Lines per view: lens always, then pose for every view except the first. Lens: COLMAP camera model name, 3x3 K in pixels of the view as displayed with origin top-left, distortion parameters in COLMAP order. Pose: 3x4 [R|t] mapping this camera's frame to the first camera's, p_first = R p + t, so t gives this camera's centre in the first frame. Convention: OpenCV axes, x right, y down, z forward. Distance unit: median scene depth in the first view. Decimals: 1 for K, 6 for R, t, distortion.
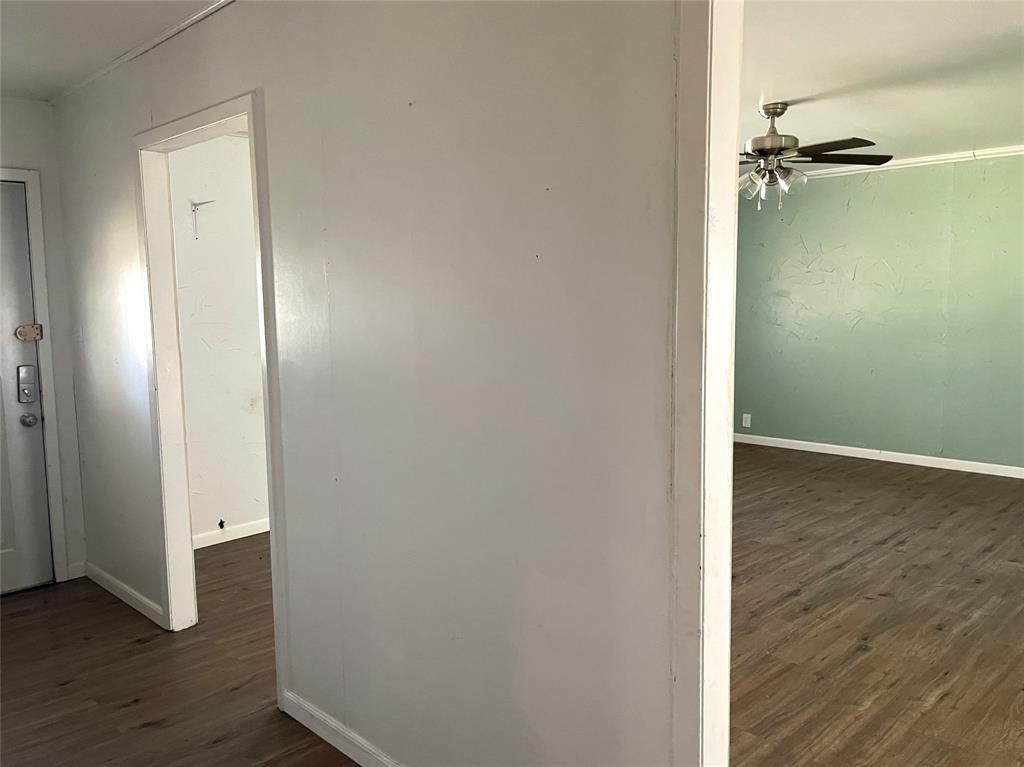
lens RADIAL K [[782.4, 0, 512.0], [0, 782.4, 383.5], [0, 0, 1]] dist [0.081541, -0.094681]
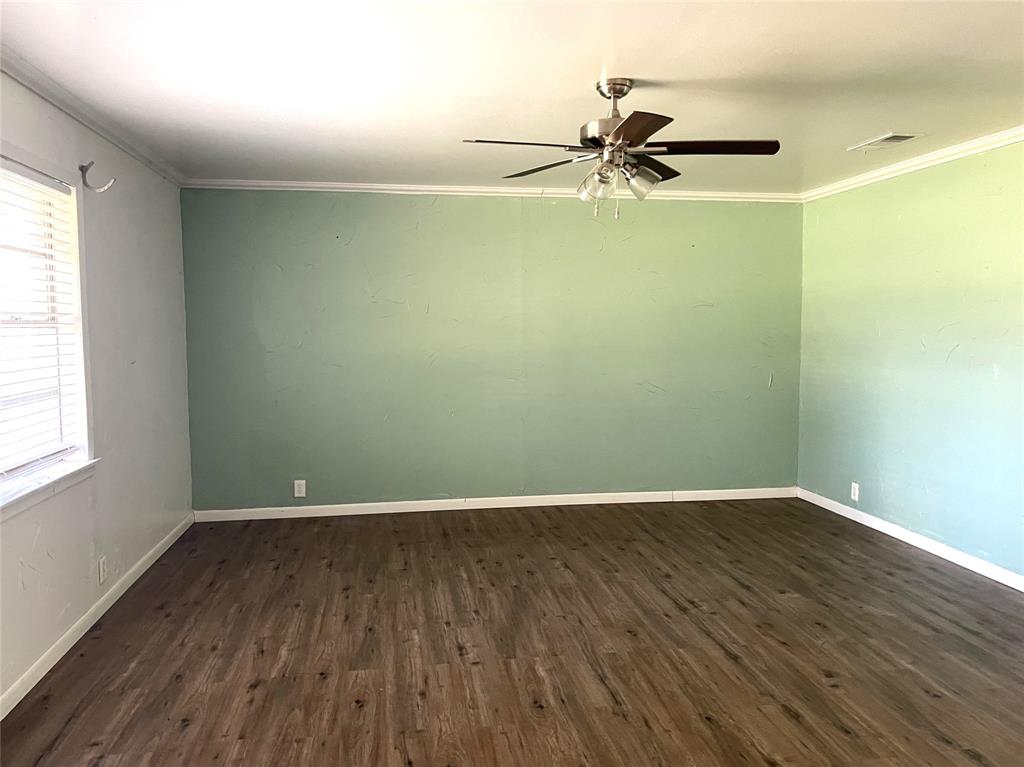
lens RADIAL K [[782.4, 0, 512.0], [0, 782.4, 383.5], [0, 0, 1]] dist [0.081541, -0.094681]
pose [[0.593843, -0.047907, 0.803153, -0.354474], [0.085405, 0.996339, -0.003718, -0.064199], [-0.800035, 0.070801, 0.595761, 0.637401]]
